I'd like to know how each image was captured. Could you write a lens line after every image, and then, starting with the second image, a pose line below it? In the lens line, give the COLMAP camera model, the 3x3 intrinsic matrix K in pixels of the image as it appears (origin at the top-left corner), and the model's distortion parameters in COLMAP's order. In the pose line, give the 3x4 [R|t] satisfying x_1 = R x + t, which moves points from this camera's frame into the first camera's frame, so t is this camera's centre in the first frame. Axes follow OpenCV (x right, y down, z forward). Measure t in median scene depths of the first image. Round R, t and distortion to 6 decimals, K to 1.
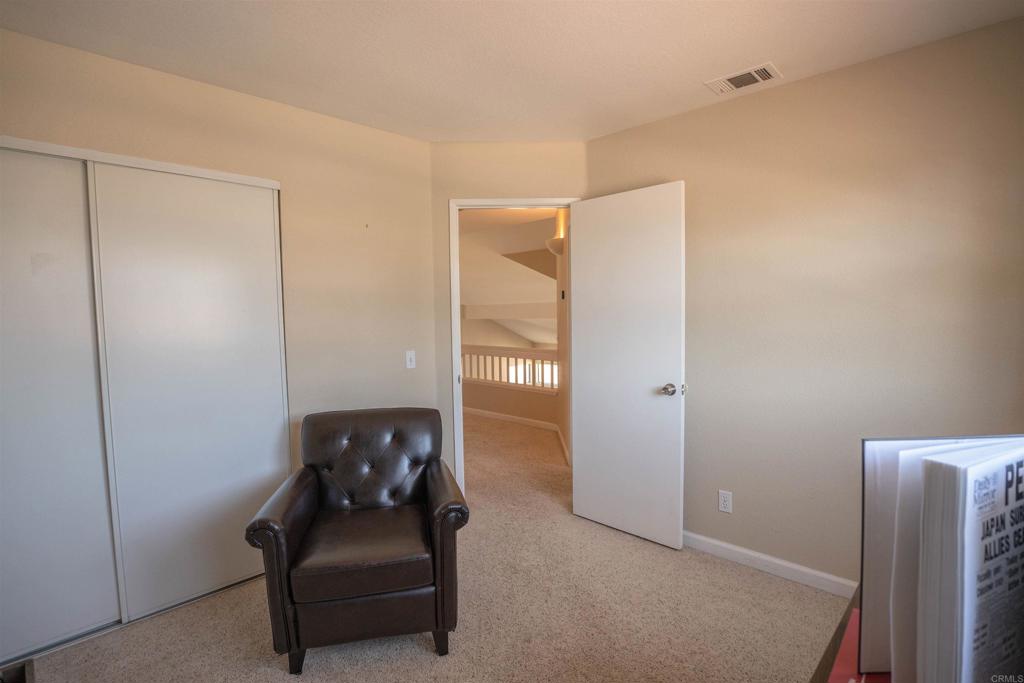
lens RADIAL K [[497.1, 0, 507.7], [0, 497.1, 337.6], [0, 0, 1]] dist [-0.041560, 0.008175]
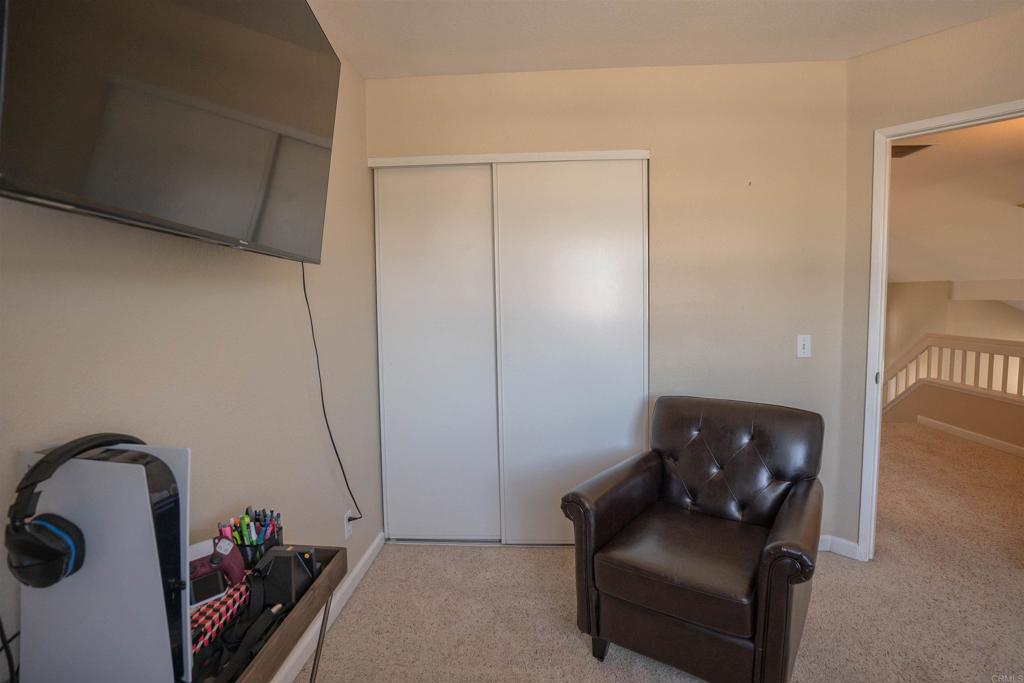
lens RADIAL K [[497.1, 0, 510.9], [0, 497.1, 334.6], [0, 0, 1]] dist [-0.041560, 0.008175]
pose [[0.659971, 0.059570, -0.748925, 0.110673], [-0.032372, 0.998181, 0.050869, 0.001485], [0.750593, -0.009328, 0.660699, 0.180213]]
